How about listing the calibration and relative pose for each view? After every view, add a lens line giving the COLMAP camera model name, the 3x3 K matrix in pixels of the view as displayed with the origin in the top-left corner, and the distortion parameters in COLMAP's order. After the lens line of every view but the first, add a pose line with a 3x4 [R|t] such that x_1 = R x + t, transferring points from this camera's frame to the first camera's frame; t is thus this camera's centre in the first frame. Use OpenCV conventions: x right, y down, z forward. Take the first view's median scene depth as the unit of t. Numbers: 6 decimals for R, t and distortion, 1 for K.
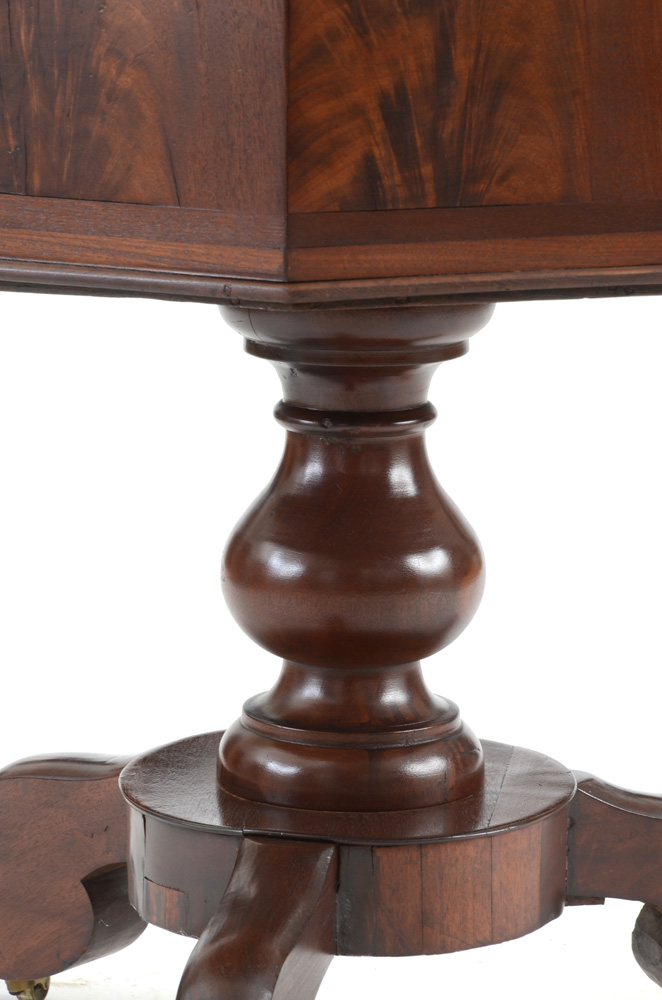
lens RADIAL K [[4085.9, 0, 330.7], [0, 4085.9, 526.5], [0, 0, 1]] dist [1.400904, 0.000000]
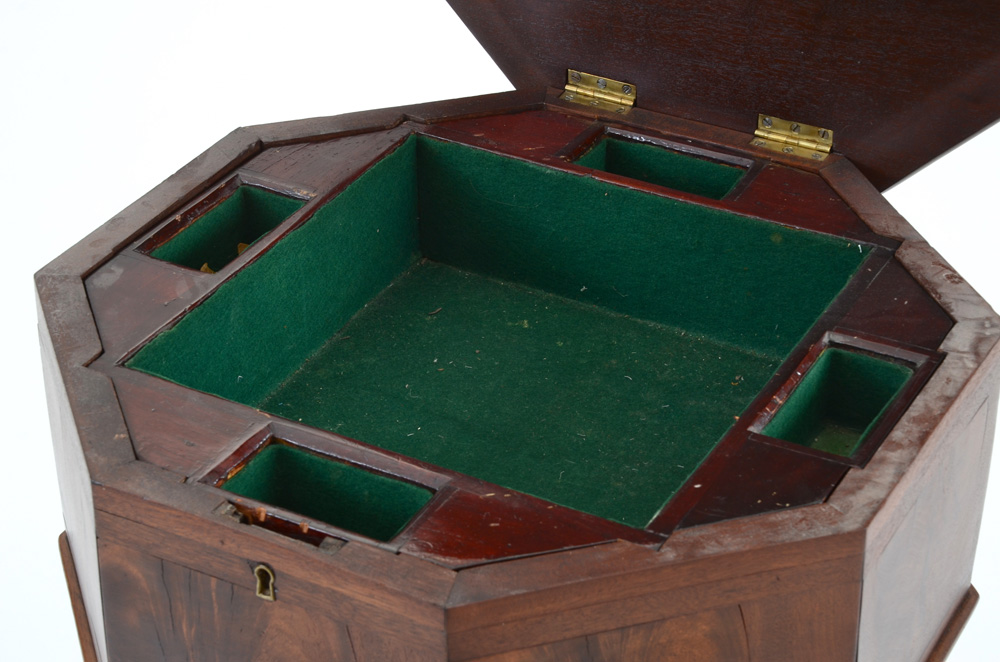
lens RADIAL K [[2130.7, 0, 496.5], [0, 2130.7, 336.7], [0, 0, 1]] dist [0.370136, 0.000000]
pose [[0.999747, -0.015601, 0.016201, -0.005900], [0.008752, 0.933397, 0.358737, -0.368310], [-0.020719, -0.358505, 0.933298, 0.540082]]
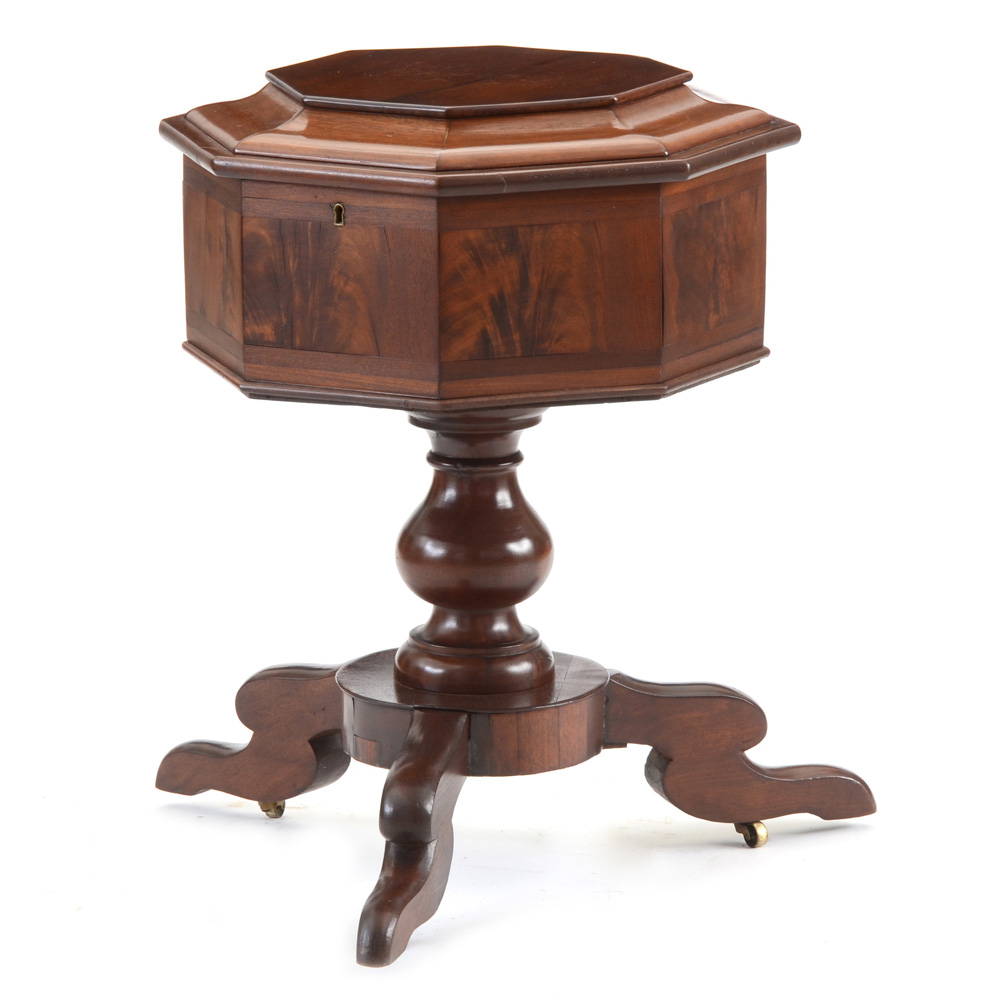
lens RADIAL K [[5272.5, 0, 500.2], [0, 5272.5, 510.6], [0, 0, 1]] dist [0.790525, 0.000000]
pose [[0.999672, -0.013677, 0.021660, -0.034108], [0.013176, 0.999647, 0.023075, -0.062038], [-0.021968, -0.022782, 0.999499, -1.285880]]
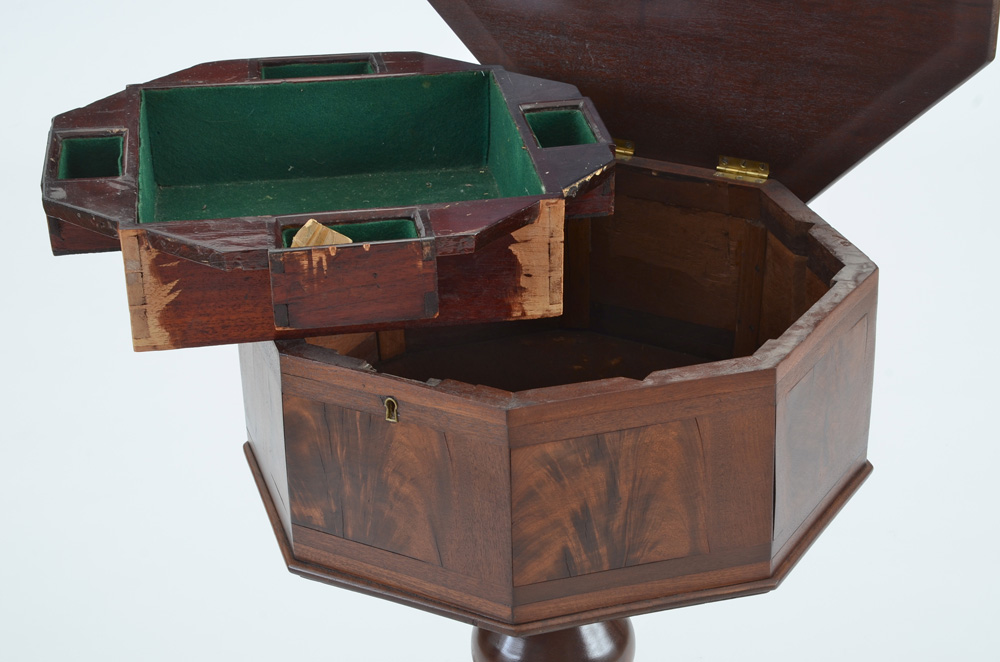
lens RADIAL K [[1984.4, 0, 499.9], [0, 1984.4, 333.0], [0, 0, 1]] dist [0.314491, 0.000000]
pose [[0.999542, -0.029084, -0.008306, -0.006263], [0.030232, 0.969098, 0.244816, -0.338855], [0.000929, -0.244955, 0.969534, 0.295475]]
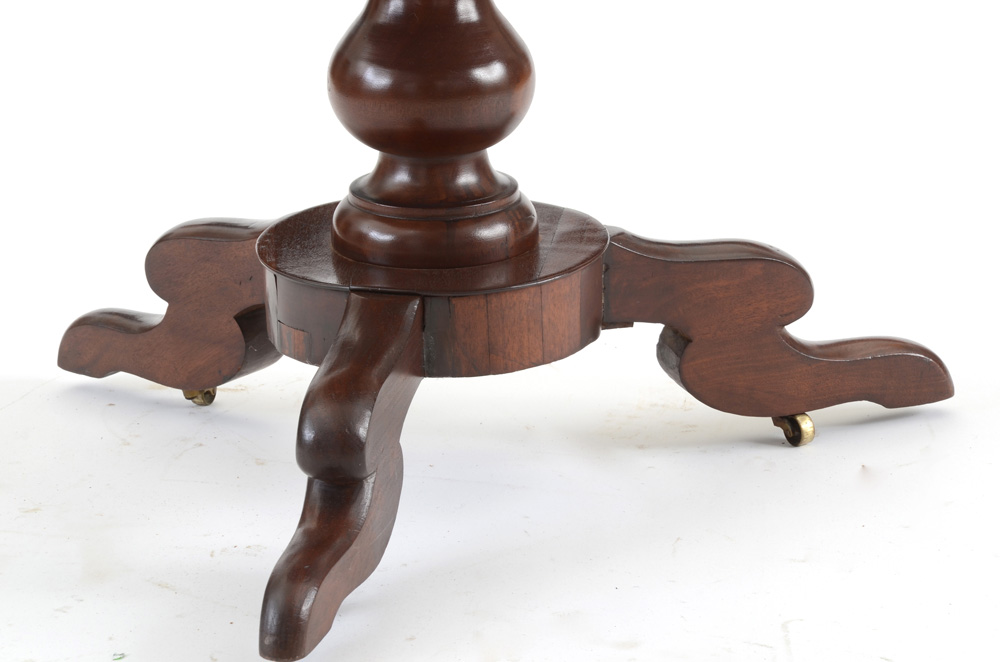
lens RADIAL K [[3608.2, 0, 483.5], [0, 3608.2, 350.3], [0, 0, 1]] dist [1.032868, 0.000000]
pose [[0.999572, -0.028018, -0.008457, 0.032395], [0.028843, 0.992054, 0.122463, -0.048842], [0.004958, -0.122654, 0.992437, -0.149558]]
